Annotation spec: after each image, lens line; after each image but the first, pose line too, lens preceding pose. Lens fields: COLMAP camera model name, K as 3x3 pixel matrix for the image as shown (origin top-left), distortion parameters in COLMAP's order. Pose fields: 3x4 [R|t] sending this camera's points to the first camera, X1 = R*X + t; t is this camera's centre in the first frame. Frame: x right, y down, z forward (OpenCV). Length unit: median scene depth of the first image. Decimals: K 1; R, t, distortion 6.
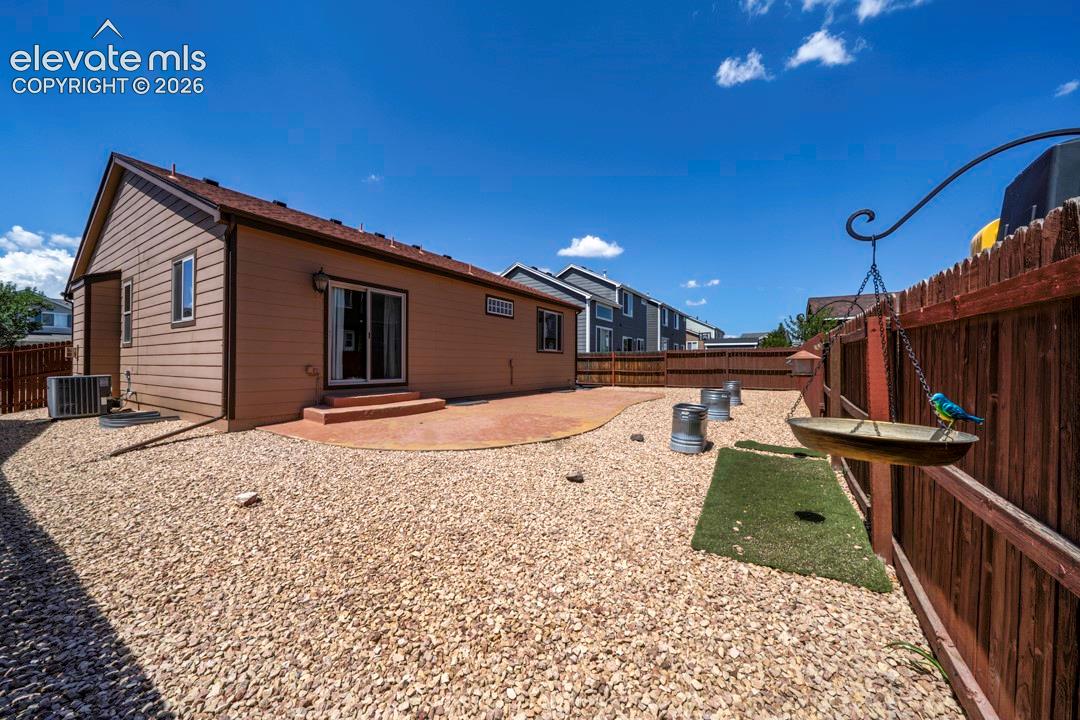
lens RADIAL K [[387.5, 0, 540.5], [0, 387.5, 366.2], [0, 0, 1]] dist [-0.000159, -0.000002]
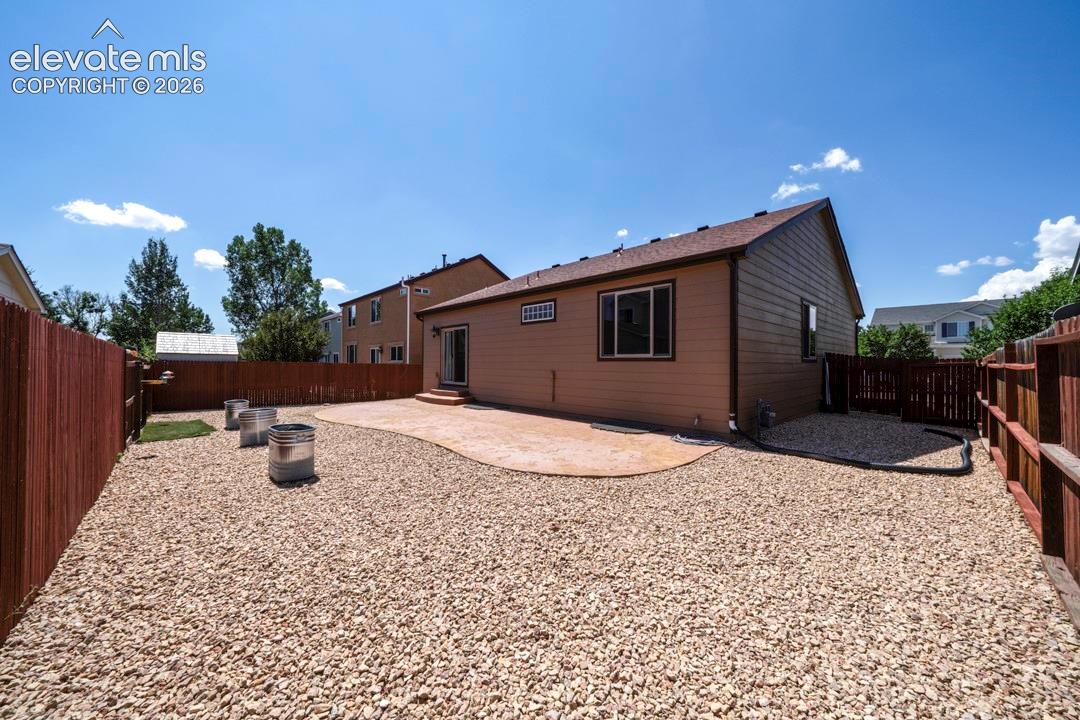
lens RADIAL K [[387.5, 0, 539.4], [0, 387.5, 361.0], [0, 0, 1]] dist [-0.000159, -0.000002]
pose [[-0.243264, -0.005751, -0.969943, 0.732518], [-0.005894, 0.999973, -0.004451, -0.034654], [0.969942, 0.004634, -0.243291, 1.174051]]
